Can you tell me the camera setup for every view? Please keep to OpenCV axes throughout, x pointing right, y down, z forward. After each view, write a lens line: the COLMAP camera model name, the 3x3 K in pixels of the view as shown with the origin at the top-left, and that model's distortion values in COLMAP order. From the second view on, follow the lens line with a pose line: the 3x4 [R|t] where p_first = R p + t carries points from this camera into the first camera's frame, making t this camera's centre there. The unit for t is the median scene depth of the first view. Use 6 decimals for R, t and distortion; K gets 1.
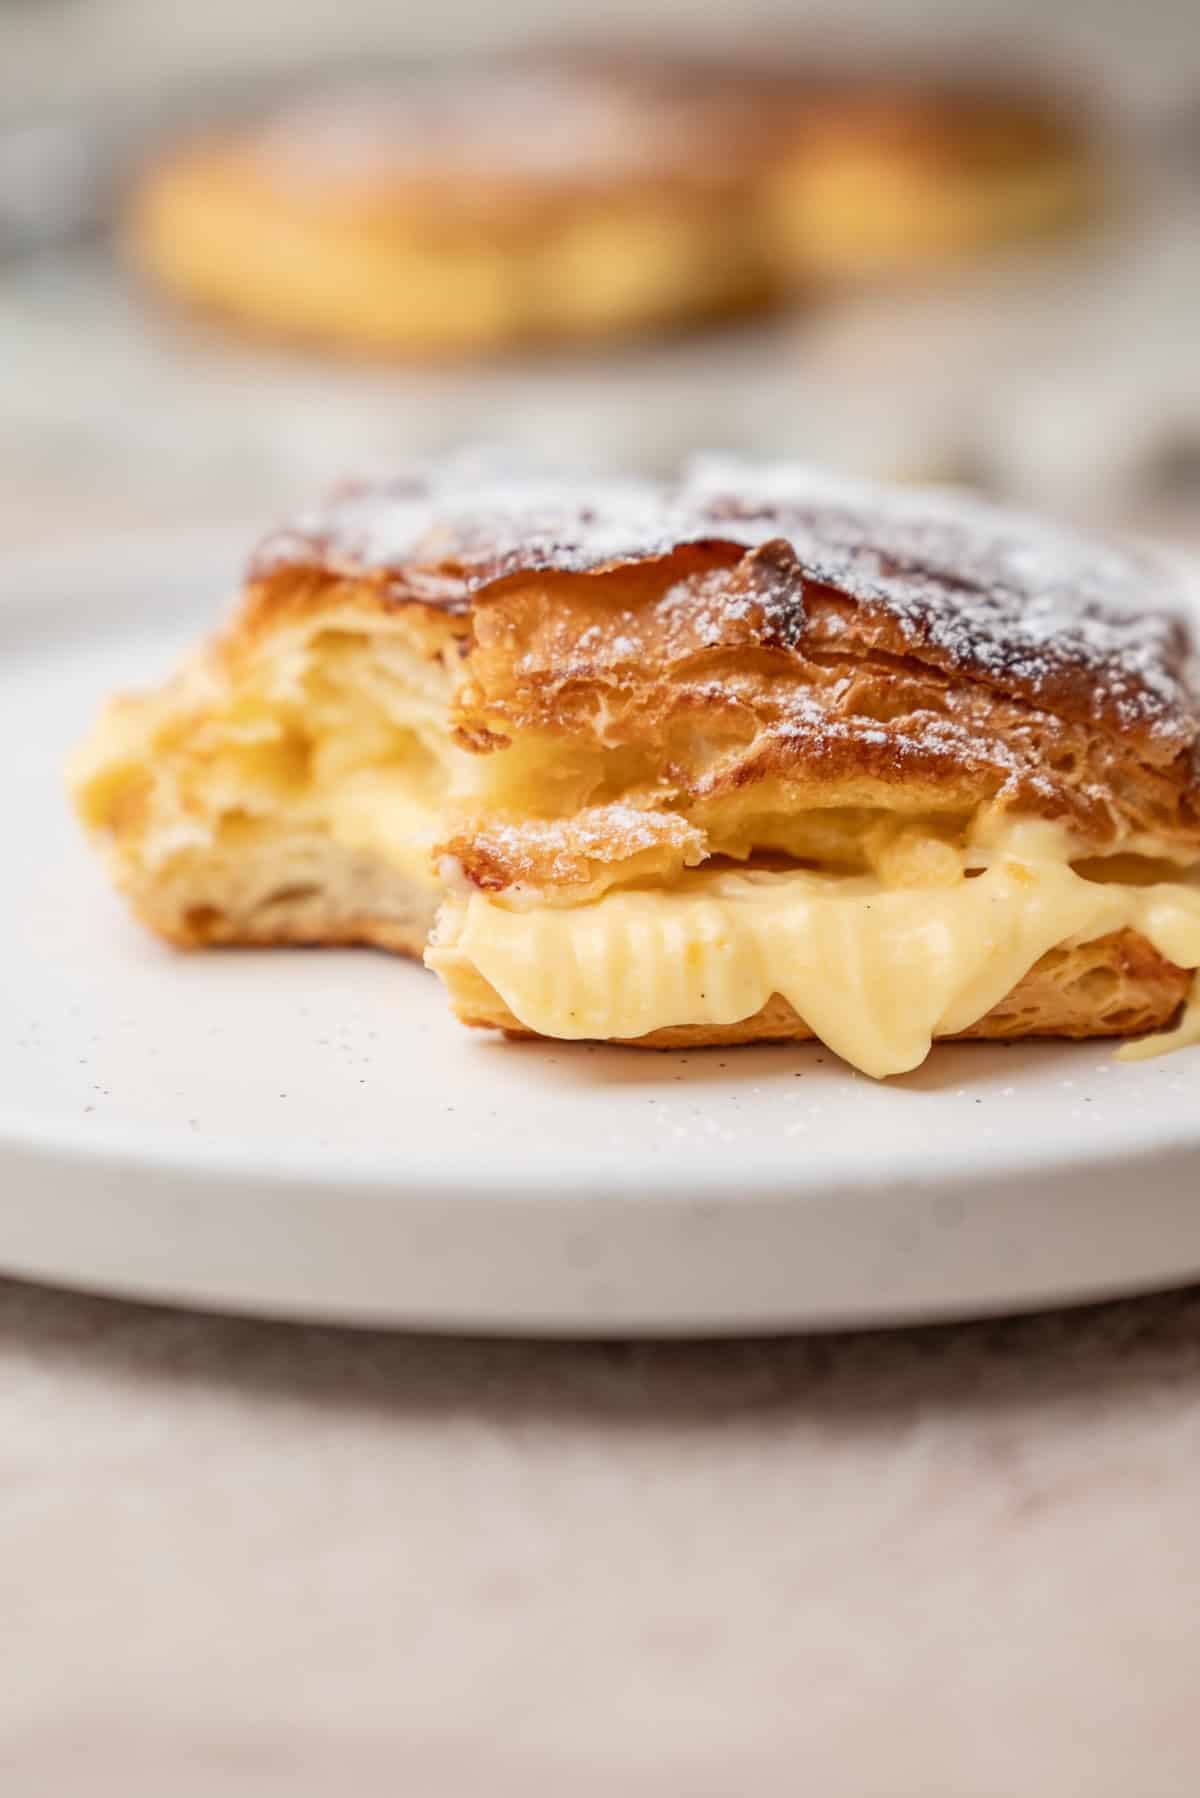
lens RADIAL K [[3646.0, 0, 600.0], [0, 3646.0, 899.0], [0, 0, 1]] dist [-0.923248, -0.052490]
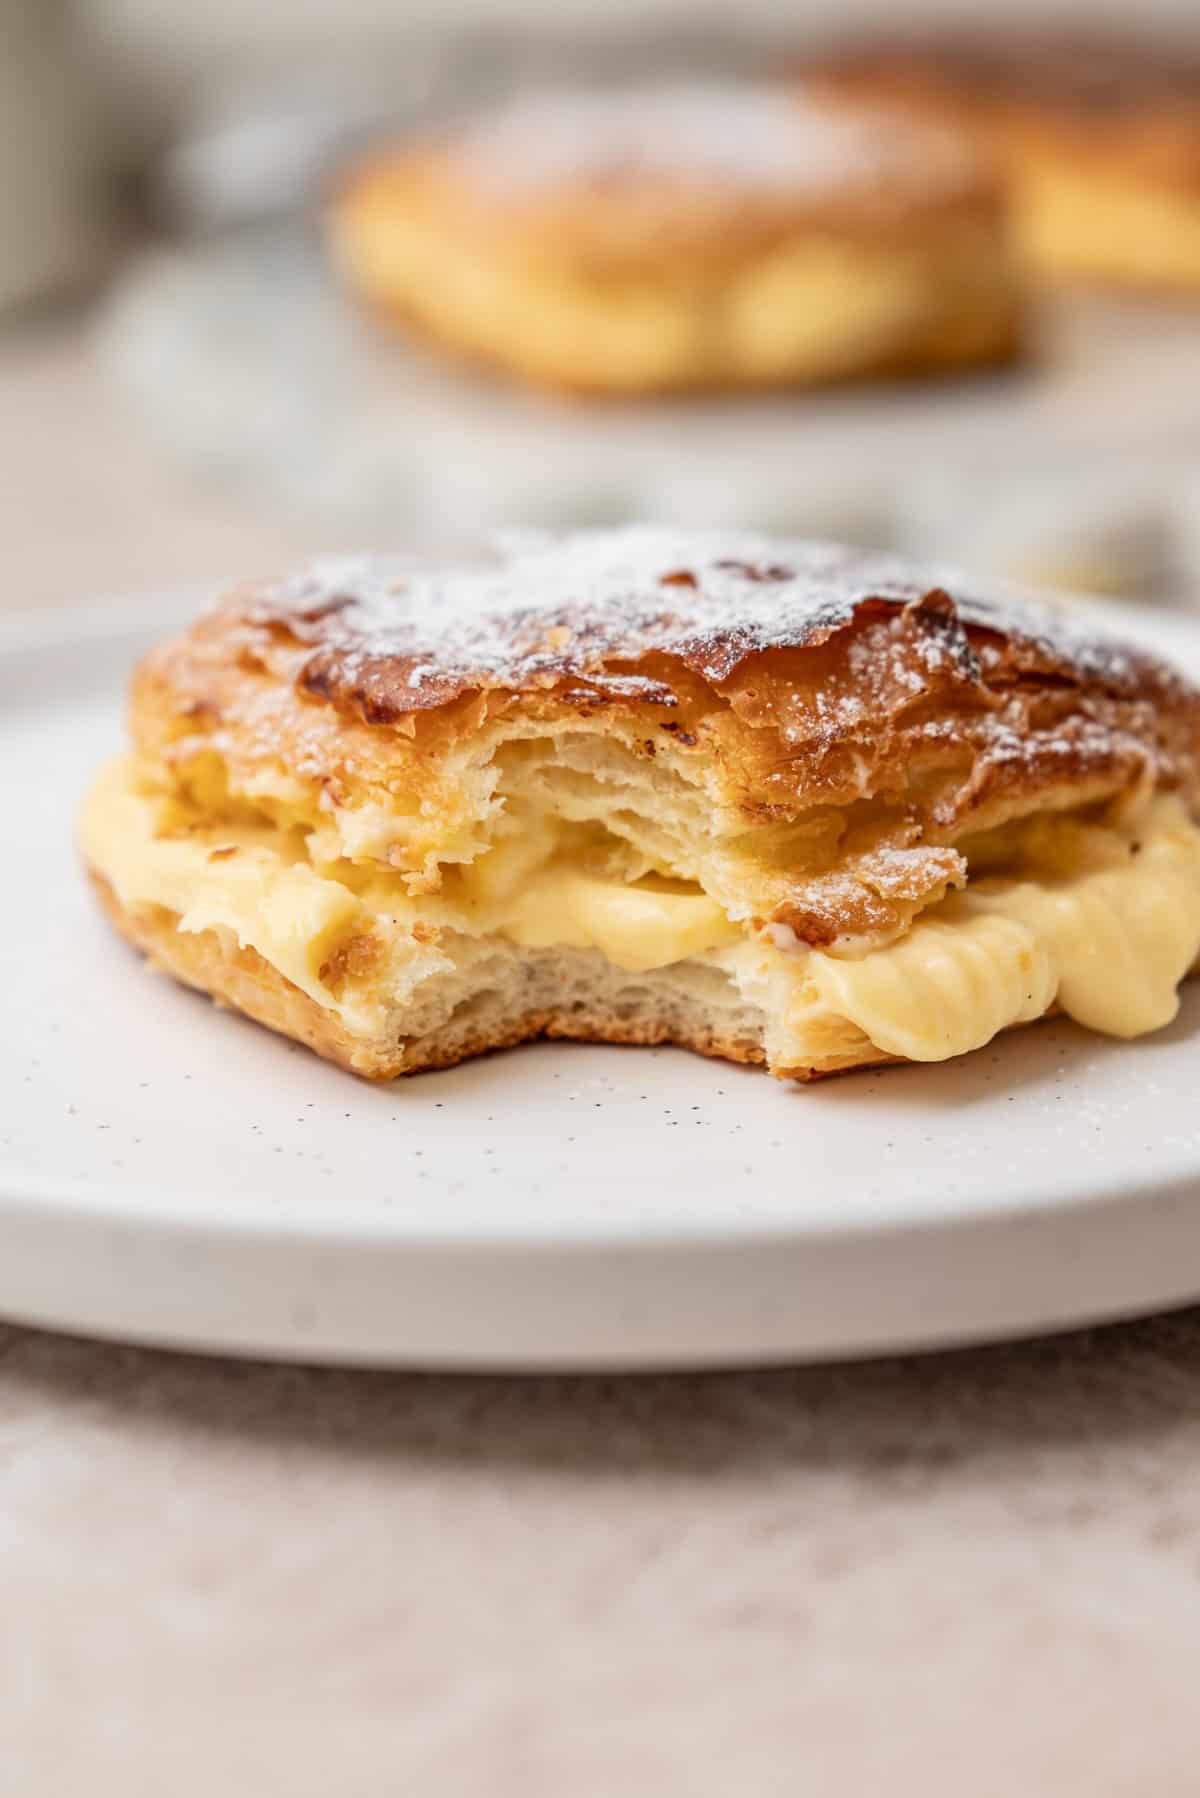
lens RADIAL K [[3646.0, 0, 600.0], [0, 3646.0, 899.0], [0, 0, 1]] dist [-0.923248, -0.052490]
pose [[0.840013, -0.194980, 0.506322, -0.621622], [0.197951, 0.979007, 0.048598, -0.080838], [-0.505168, 0.059404, 0.860974, 0.104217]]
